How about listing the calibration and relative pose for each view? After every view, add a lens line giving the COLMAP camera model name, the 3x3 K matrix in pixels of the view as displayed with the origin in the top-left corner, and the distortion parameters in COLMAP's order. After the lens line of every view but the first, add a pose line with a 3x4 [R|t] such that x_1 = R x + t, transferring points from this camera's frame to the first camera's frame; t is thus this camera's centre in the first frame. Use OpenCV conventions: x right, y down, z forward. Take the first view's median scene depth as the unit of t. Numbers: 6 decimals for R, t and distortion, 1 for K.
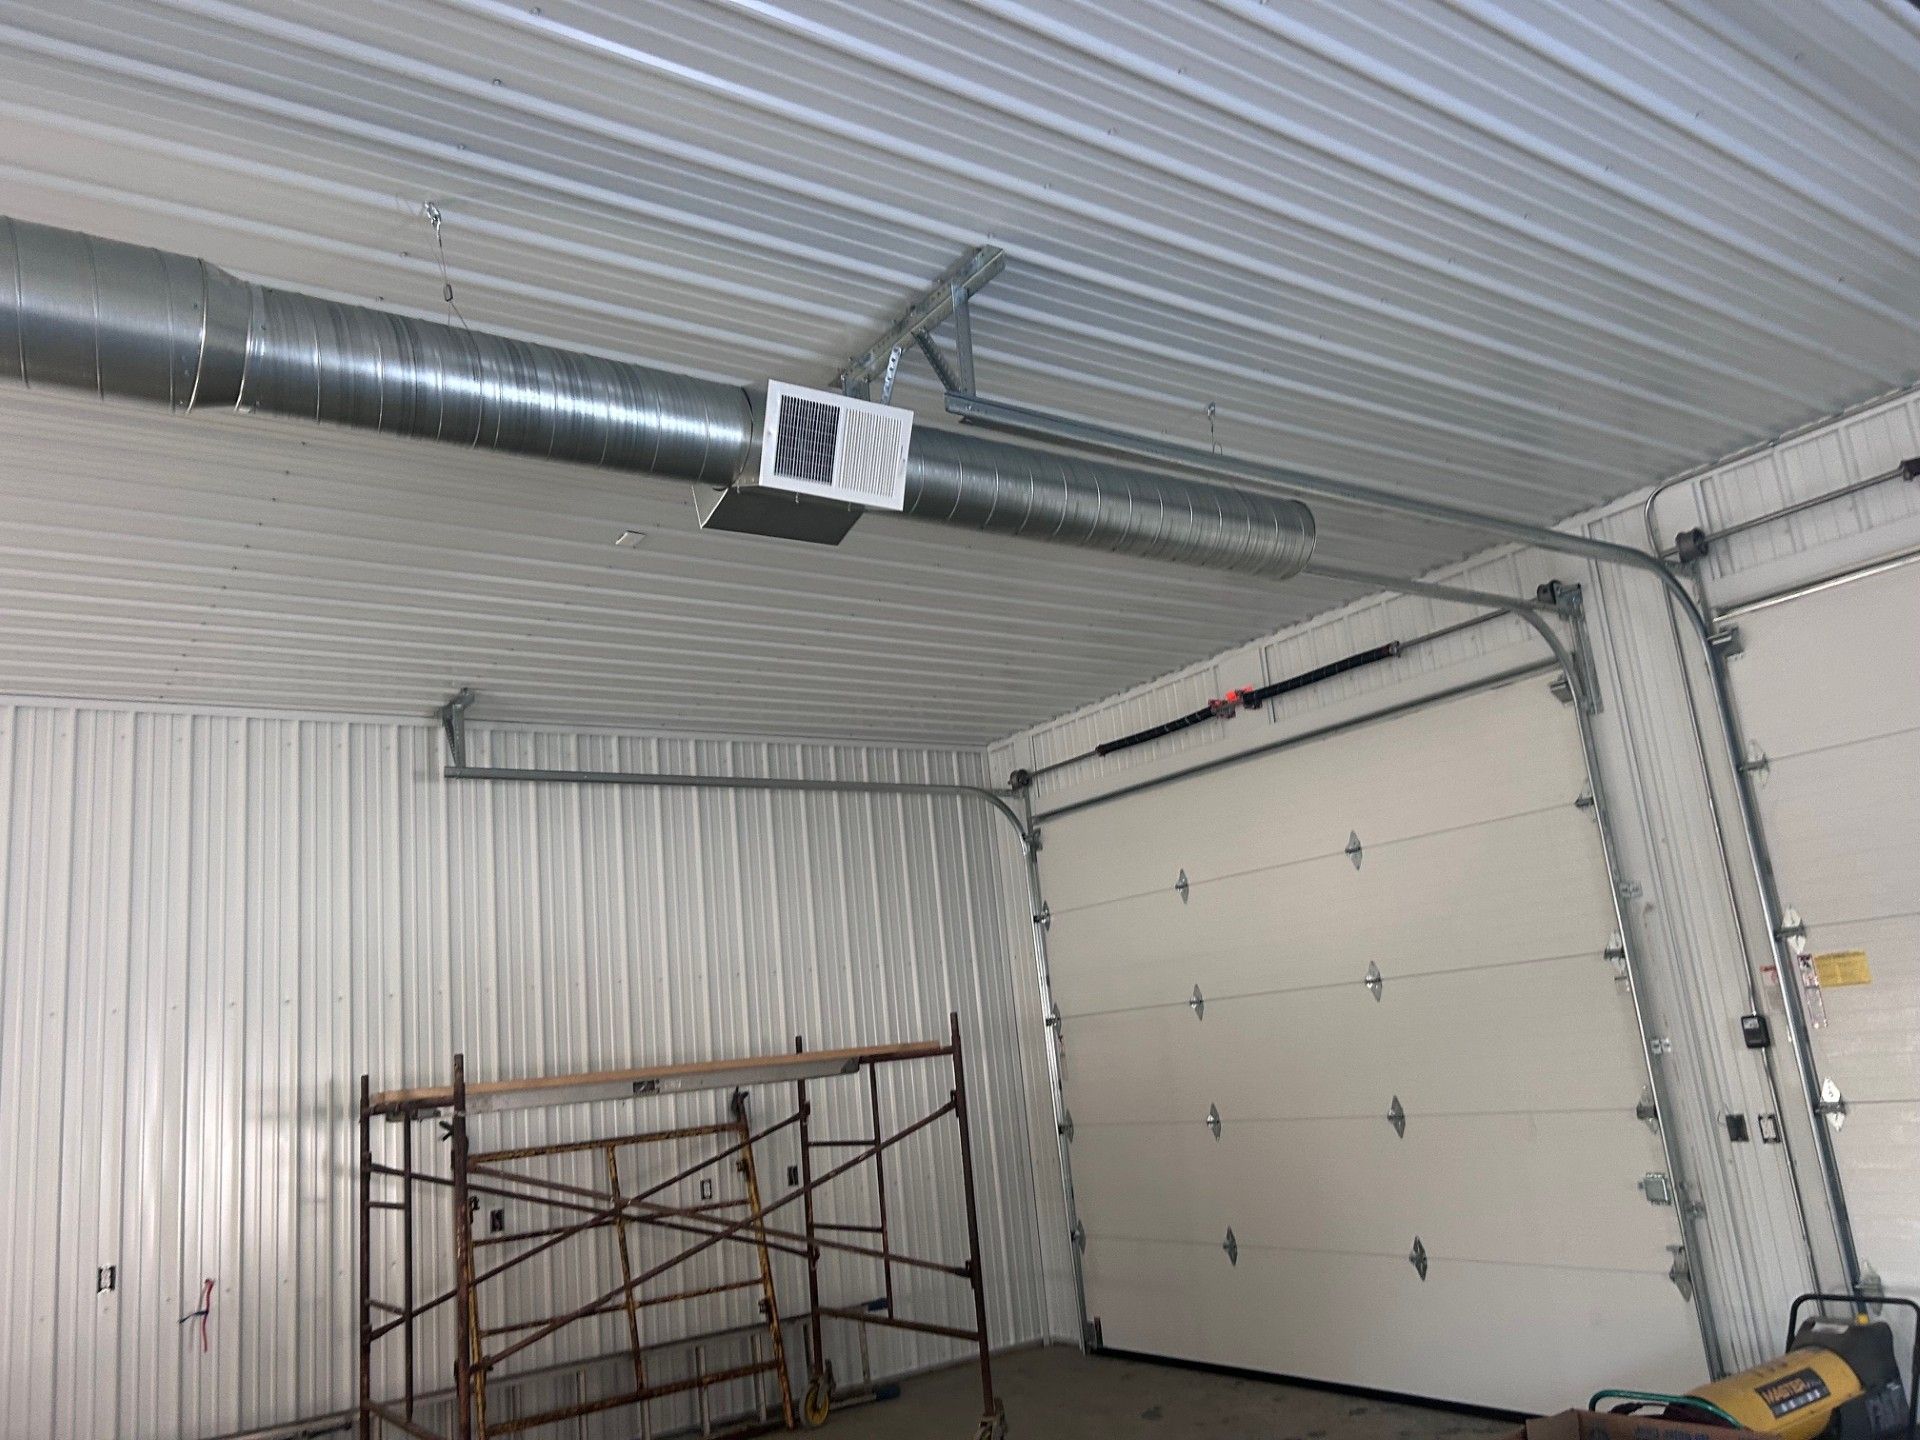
lens RADIAL K [[1471.4, 0, 961.1], [0, 1471.4, 744.4], [0, 0, 1]] dist [0.078652, -0.109122]
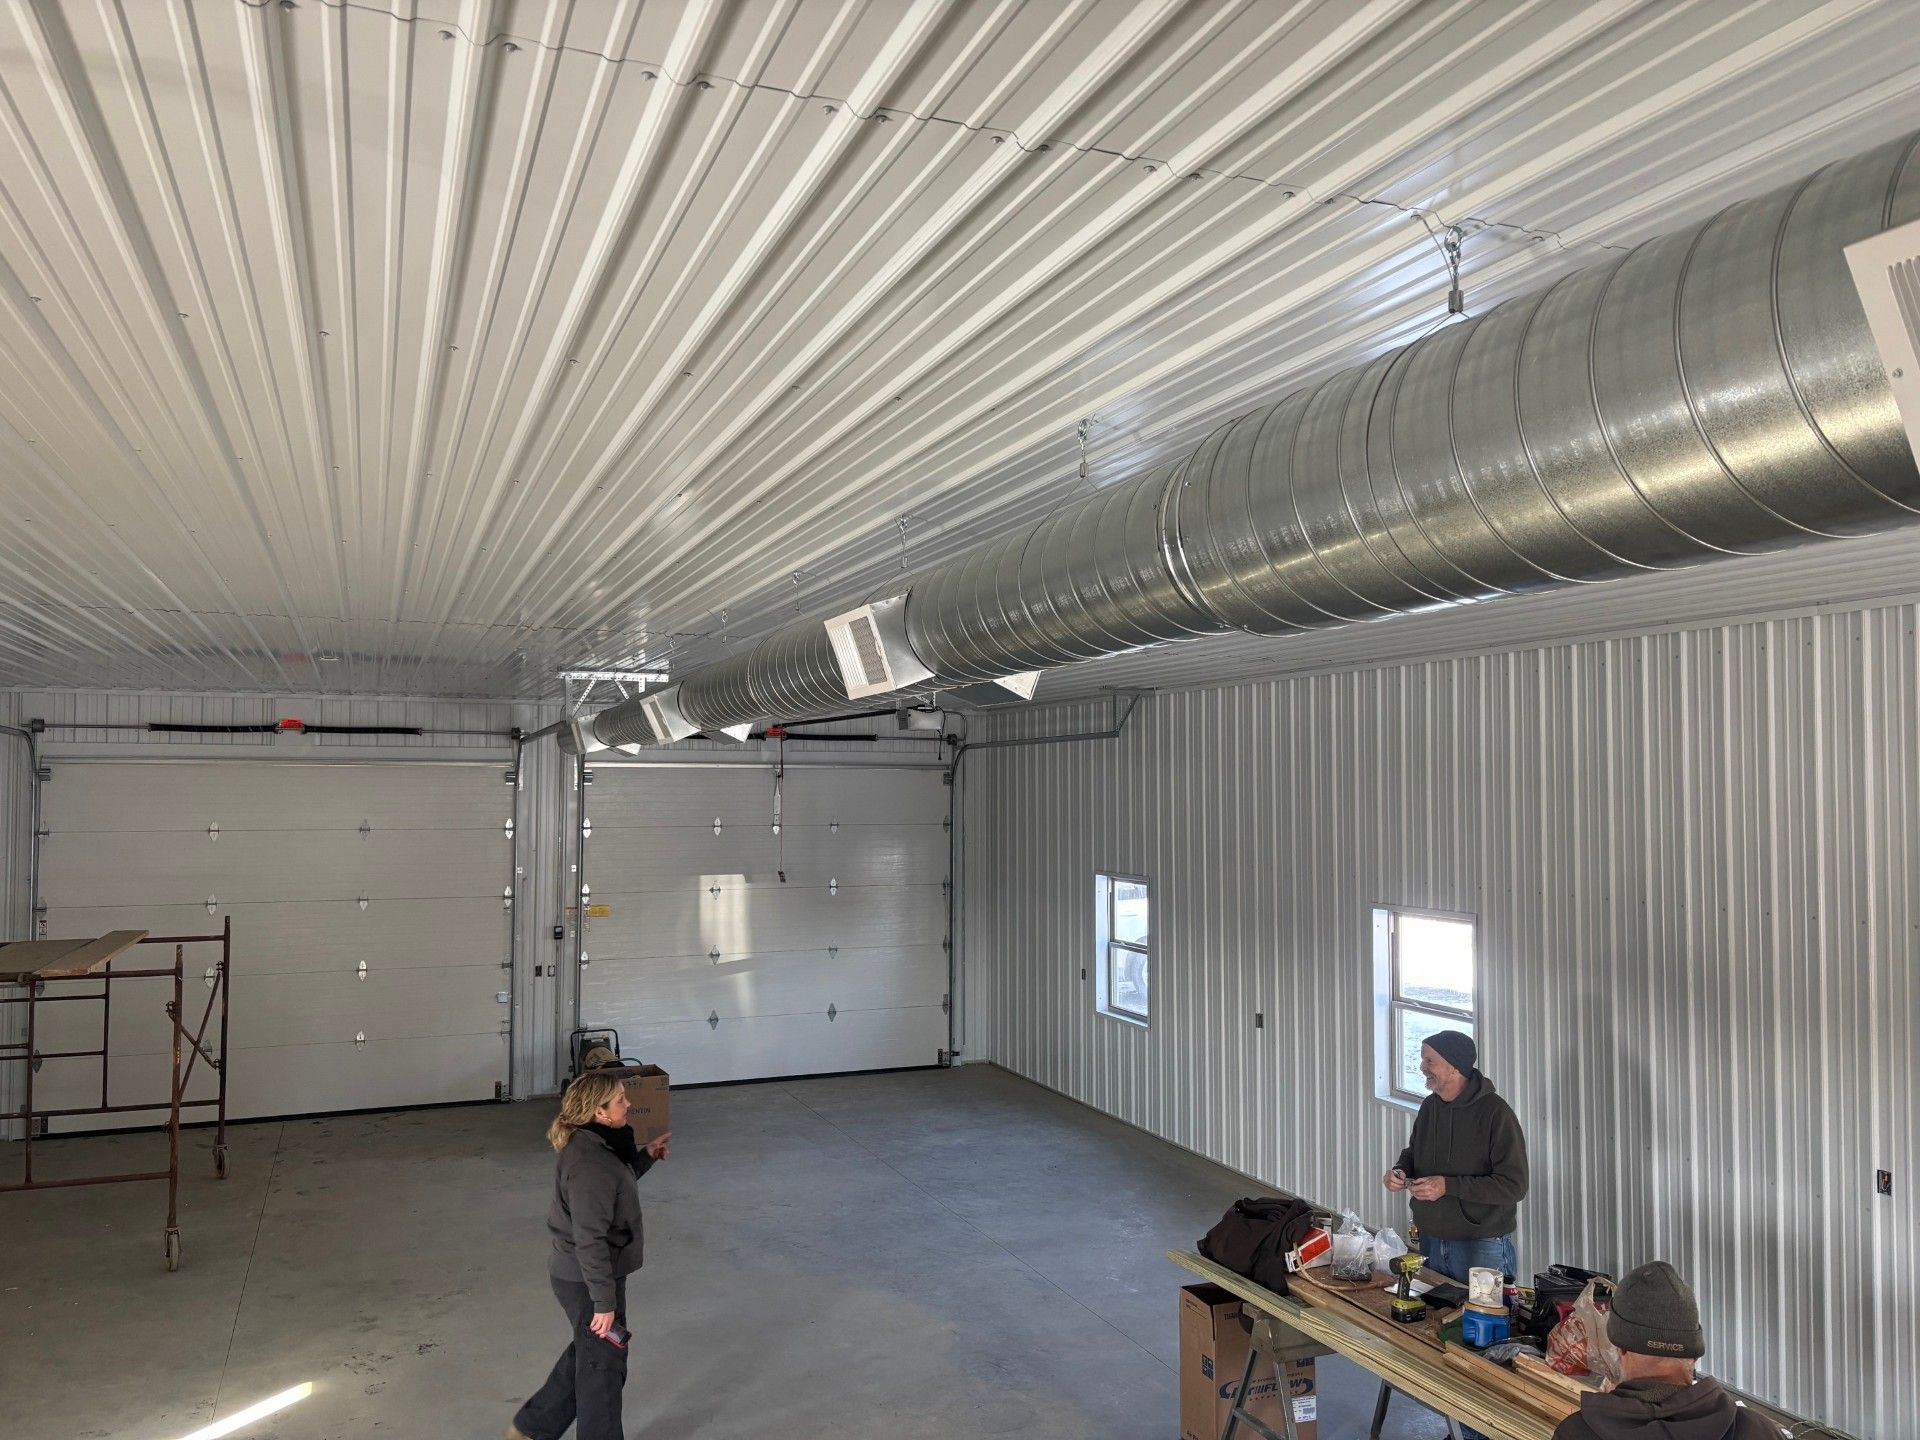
lens RADIAL K [[1471.4, 0, 961.1], [0, 1471.4, 744.4], [0, 0, 1]] dist [0.078652, -0.109122]
pose [[0.230660, 0.127273, 0.964675, -1.675128], [-0.230542, 0.970328, -0.072895, -0.081874], [-0.945329, -0.205585, 0.253157, -0.179082]]
